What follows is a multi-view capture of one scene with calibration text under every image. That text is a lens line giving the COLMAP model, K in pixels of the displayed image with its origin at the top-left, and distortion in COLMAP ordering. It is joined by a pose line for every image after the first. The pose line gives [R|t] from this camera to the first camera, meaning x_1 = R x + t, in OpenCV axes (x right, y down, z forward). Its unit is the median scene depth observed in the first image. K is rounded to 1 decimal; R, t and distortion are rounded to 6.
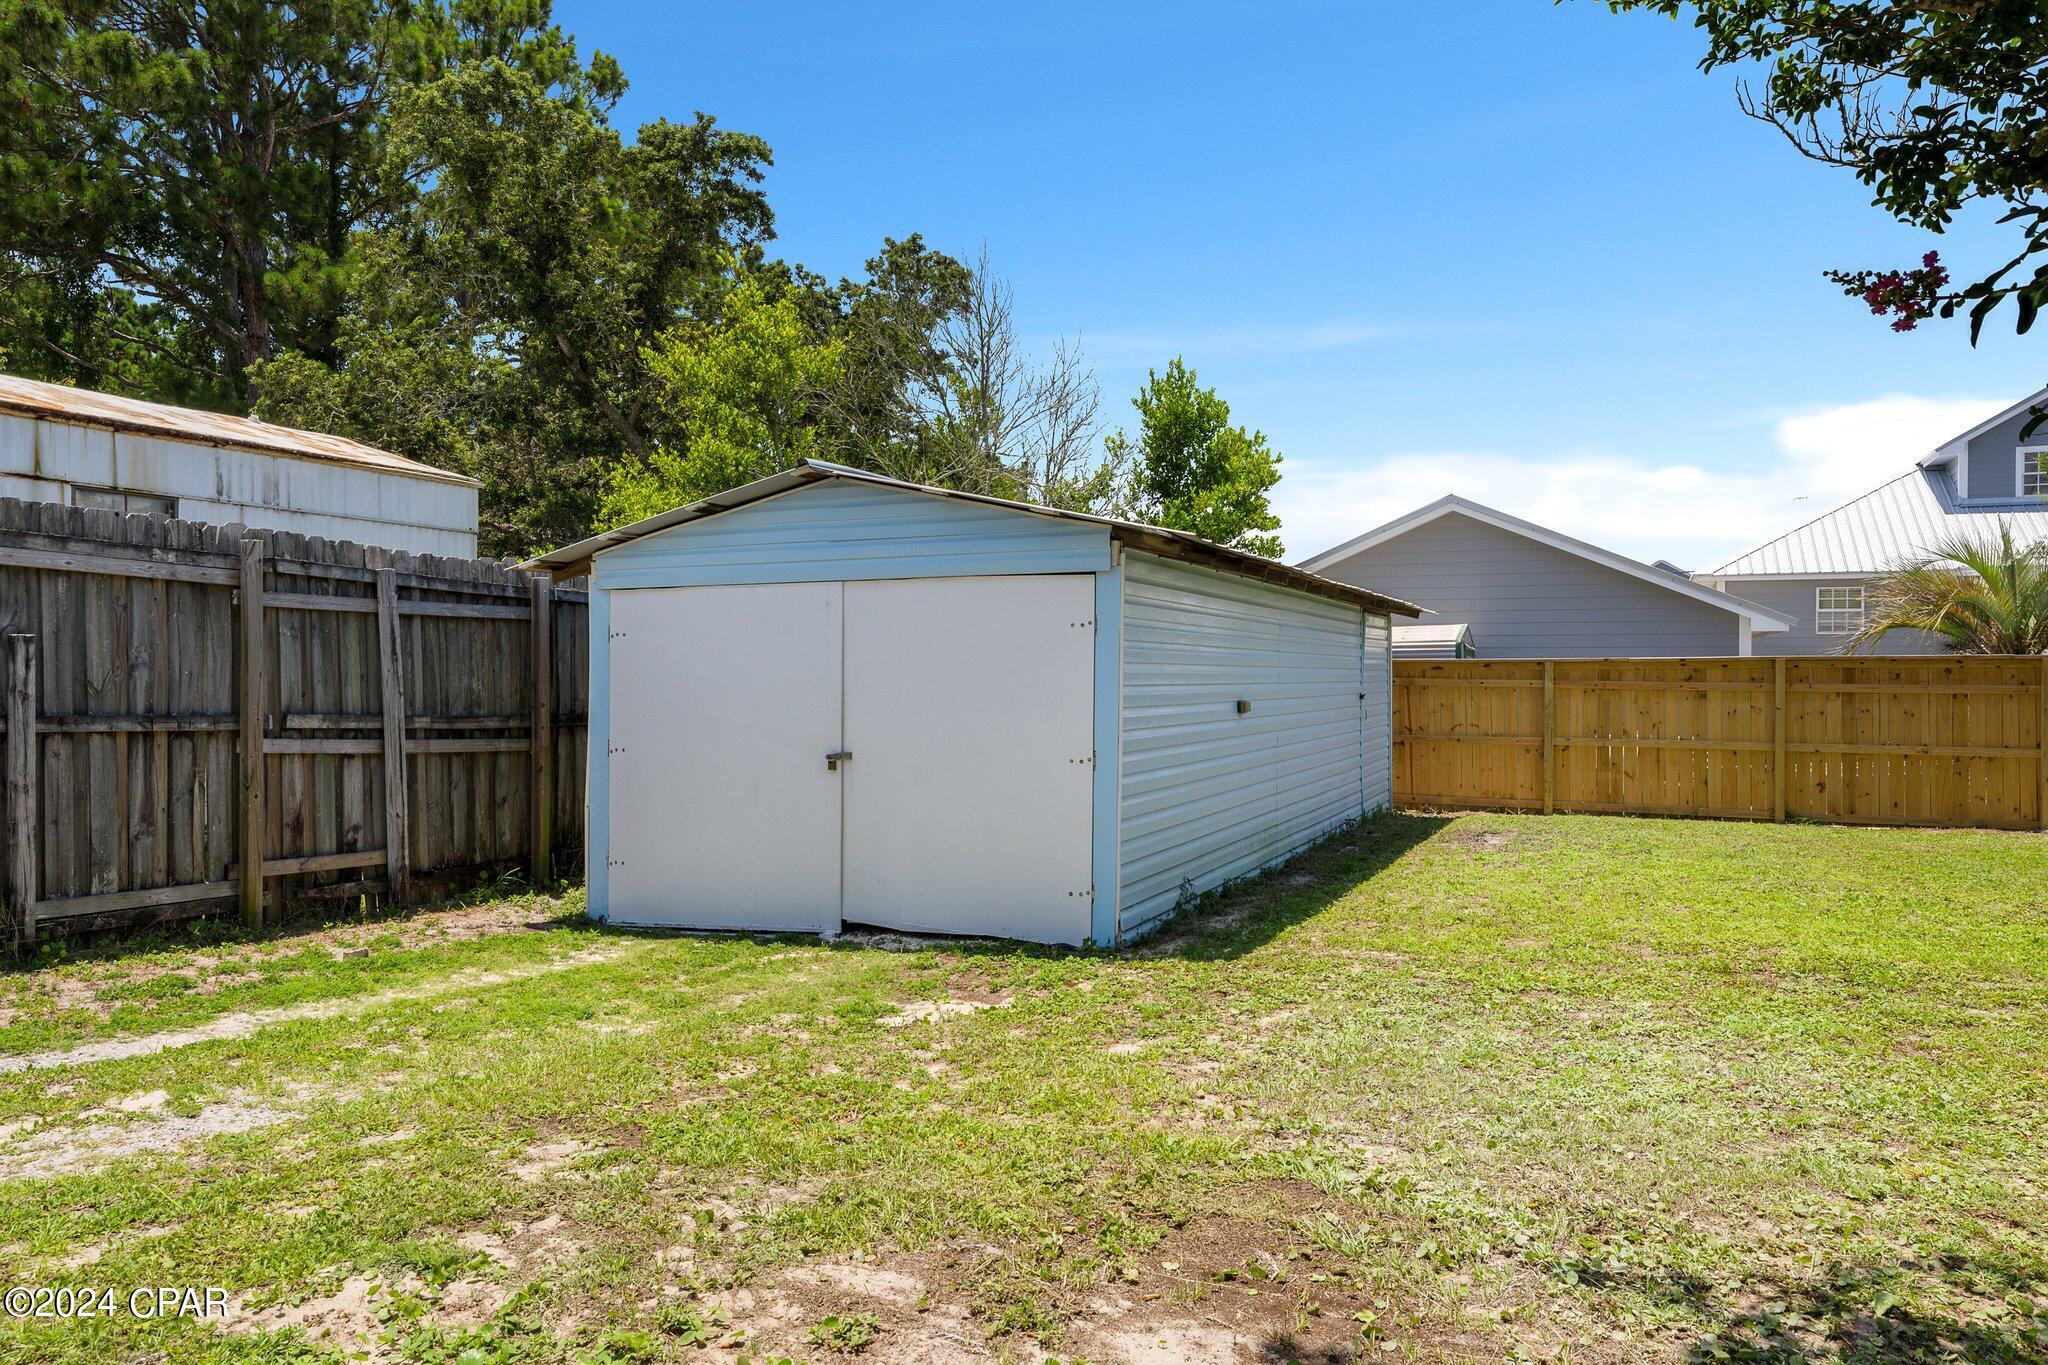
lens RADIAL K [[1388.1, 0, 1017.2], [0, 1388.1, 682.5], [0, 0, 1]] dist [-0.002114, 0.008380]
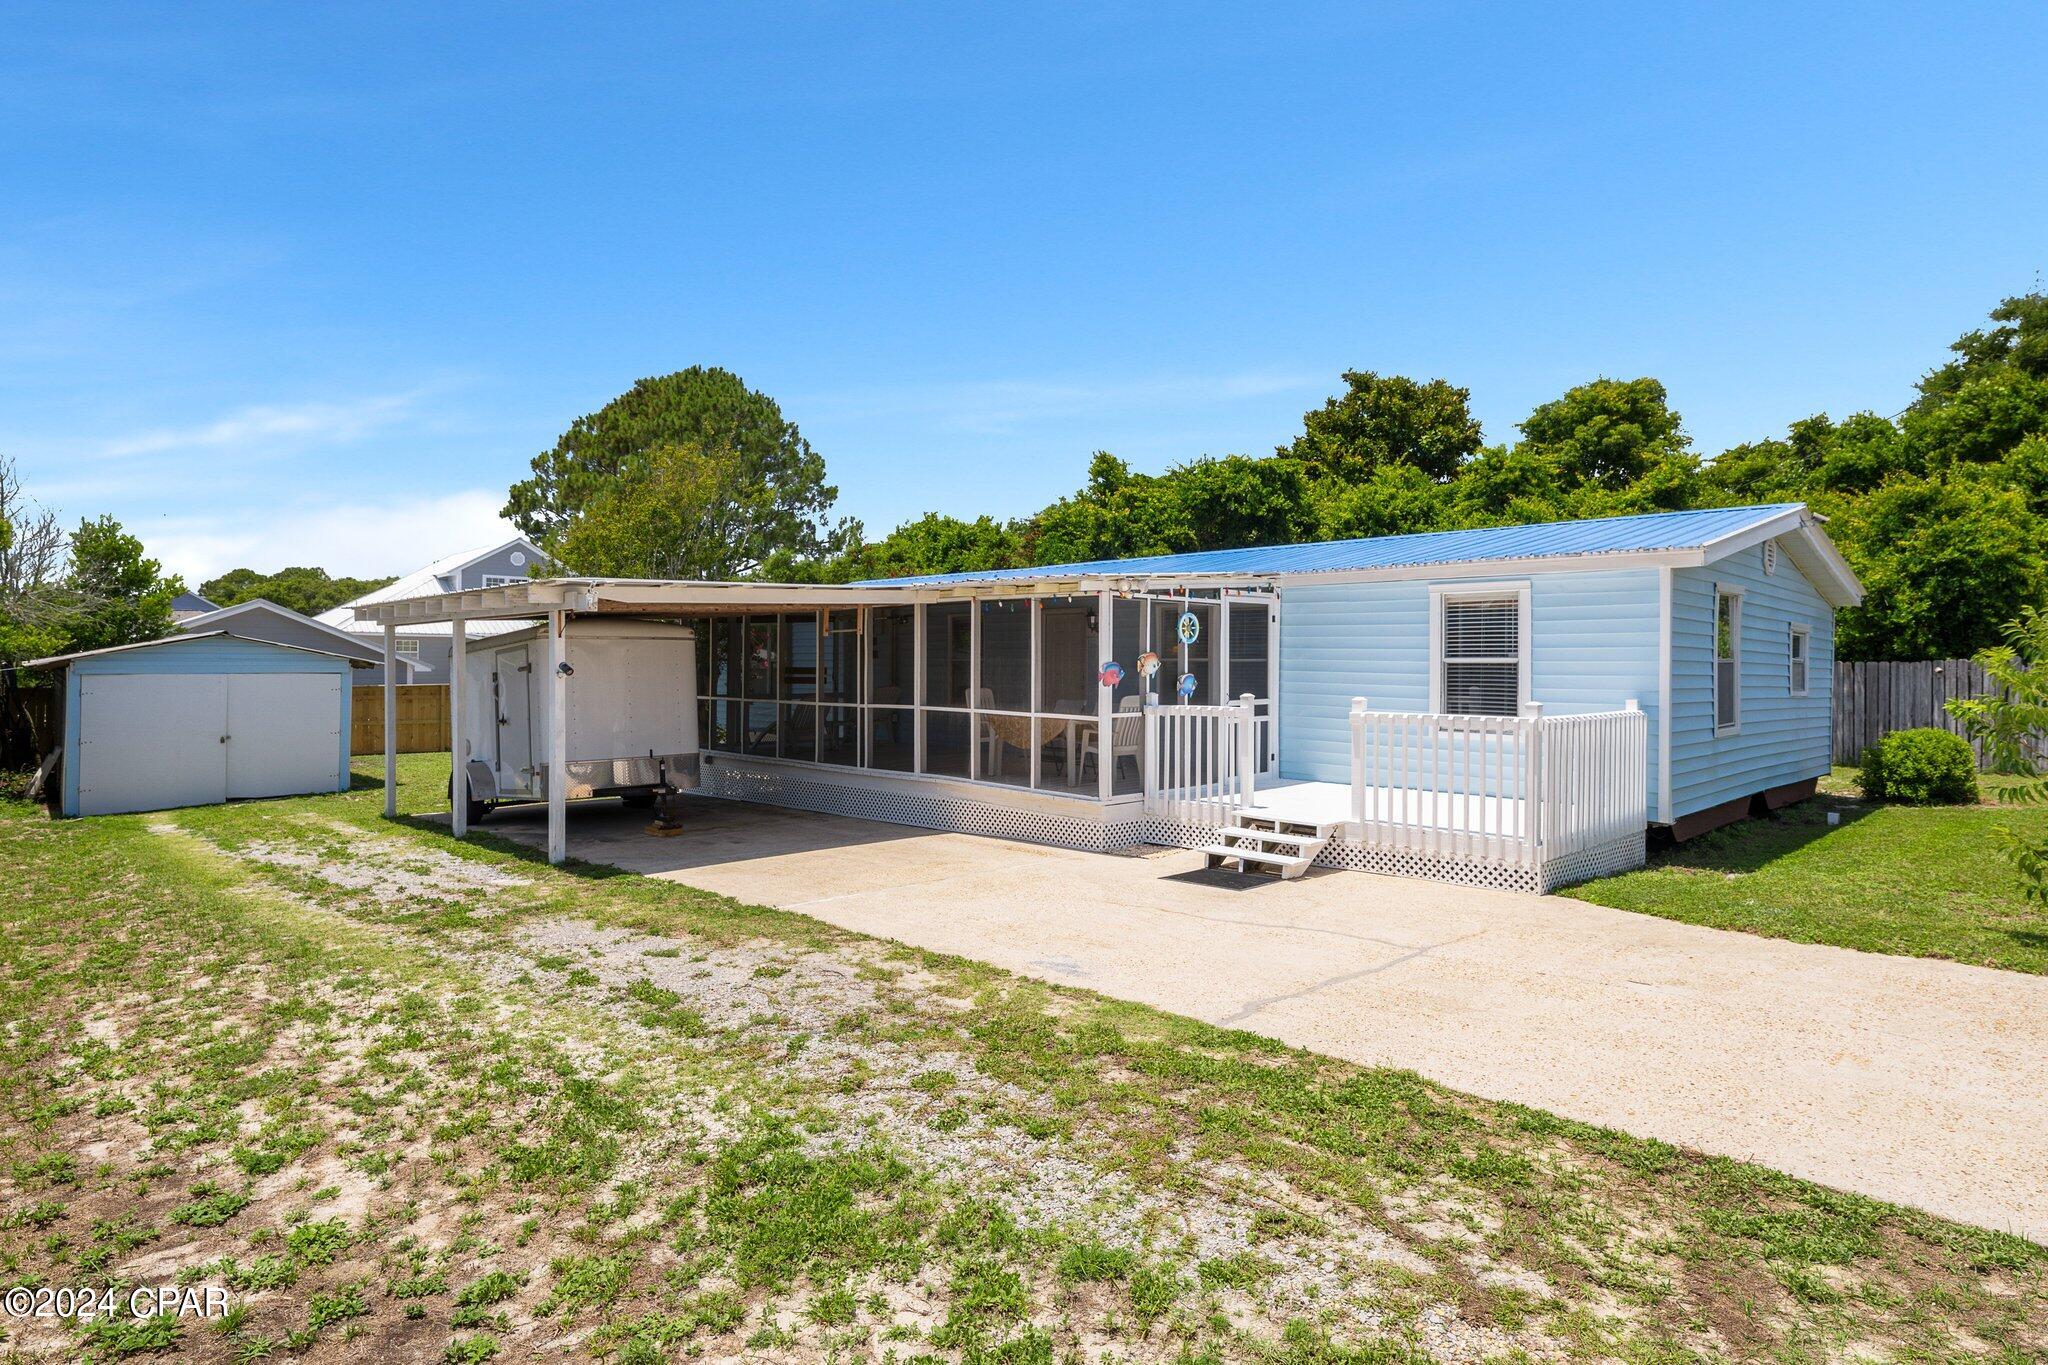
lens RADIAL K [[1104.2, 0, 1027.8], [0, 1104.2, 678.3], [0, 0, 1]] dist [0.007994, -0.004951]
pose [[0.407399, -0.006987, 0.913224, -0.781870], [0.004289, 0.999974, 0.005737, -0.034163], [-0.913240, 0.001579, 0.407418, -0.711178]]
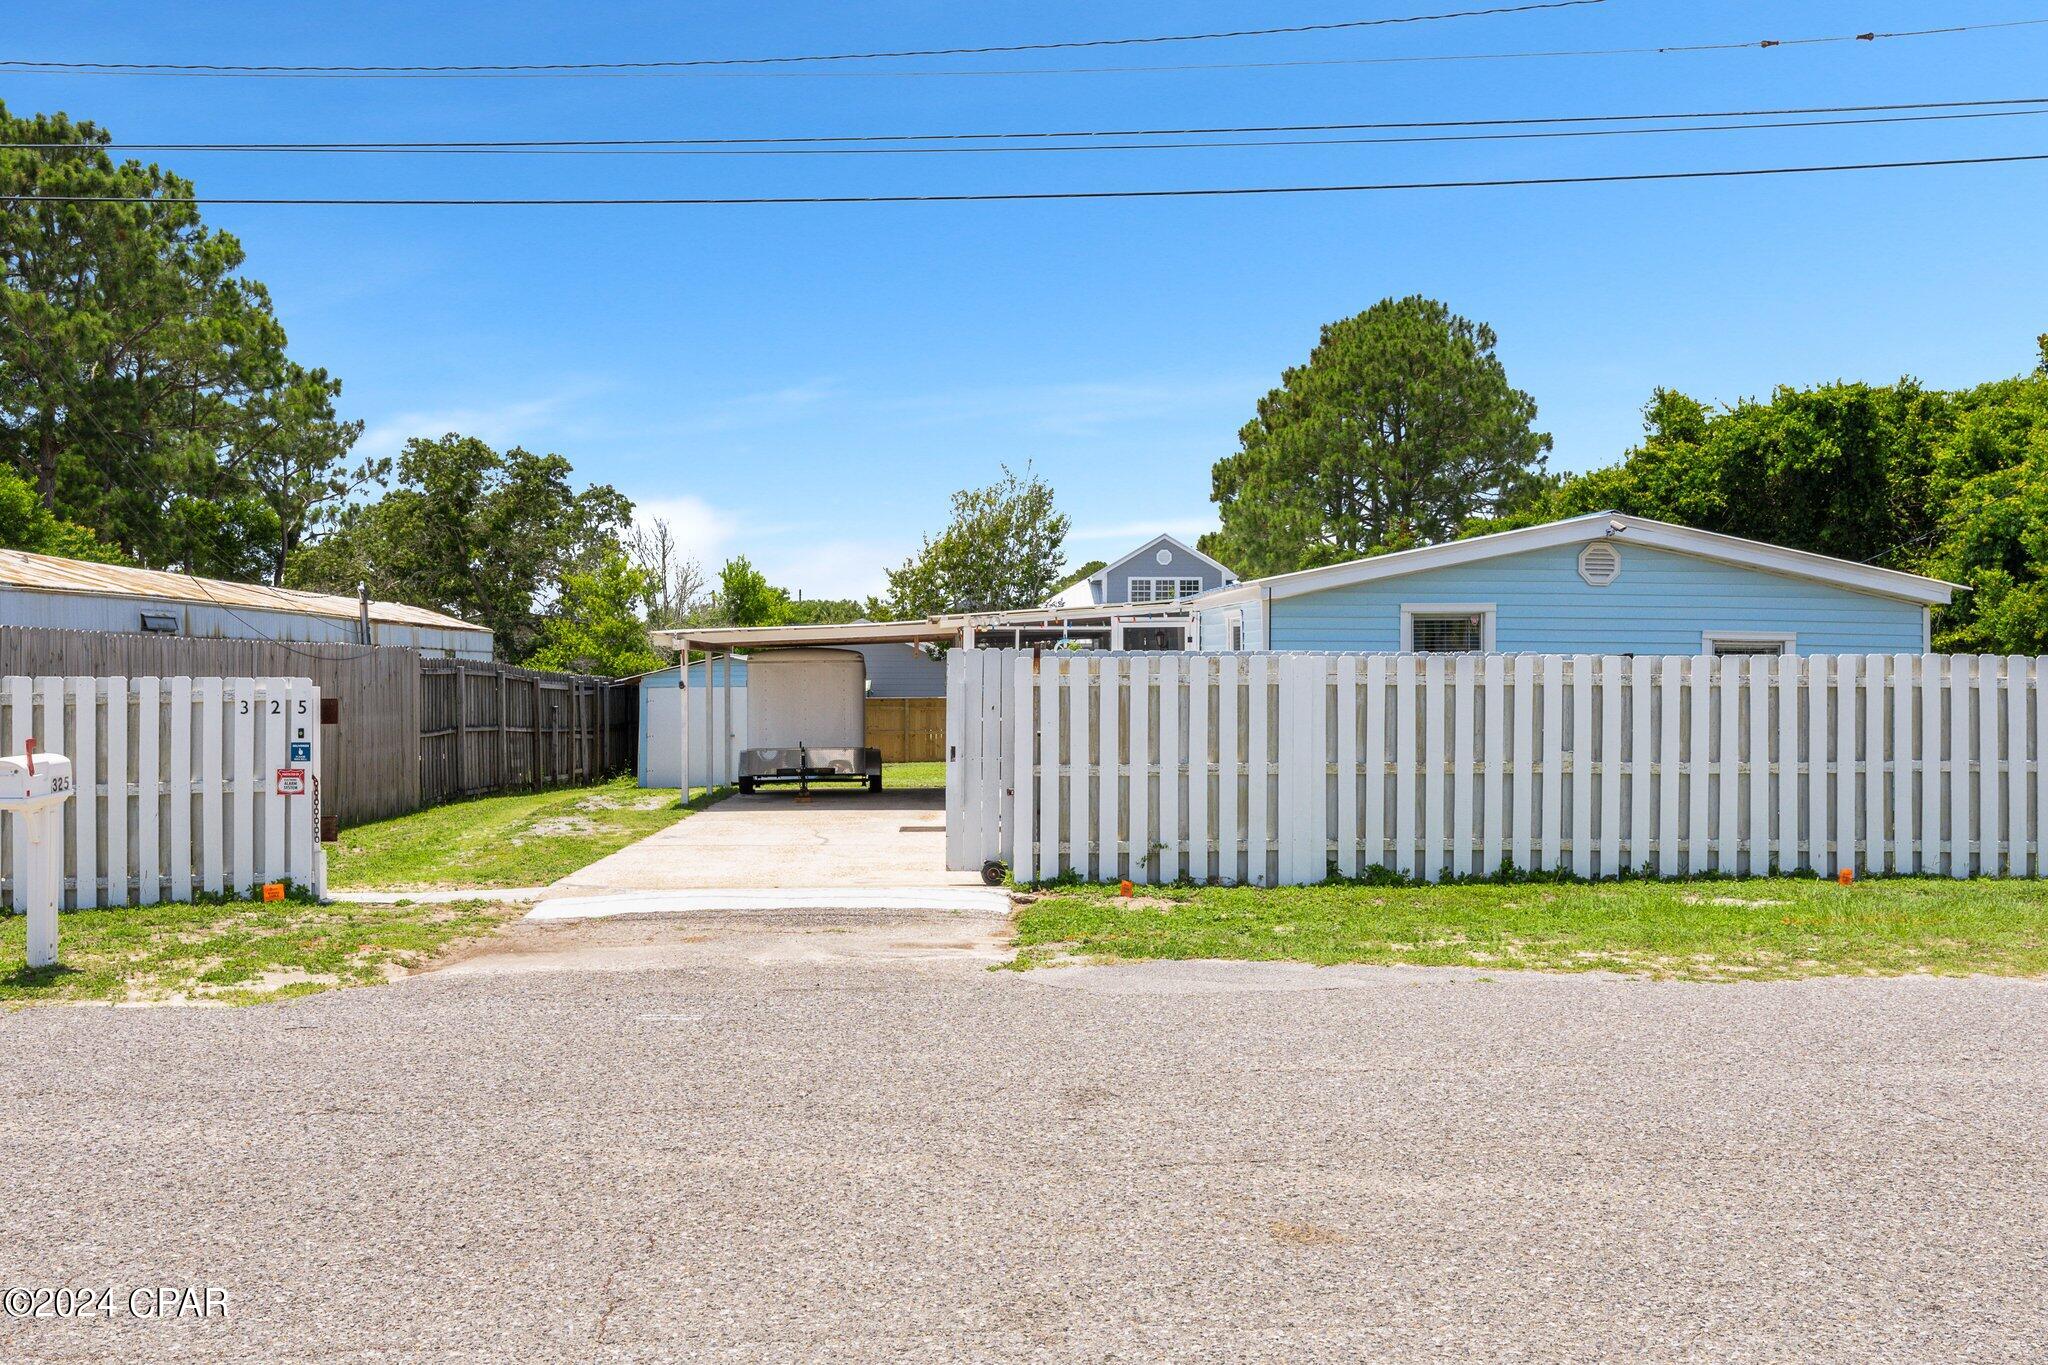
lens RADIAL K [[1692.5, 0, 1025.0], [0, 1692.5, 678.6], [0, 0, 1]] dist [-0.000342, 0.002281]
pose [[0.898769, -0.004889, 0.438394, -0.717314], [0.007864, 0.999957, -0.004972, -0.033312], [-0.438351, 0.007916, 0.898769, -1.722203]]
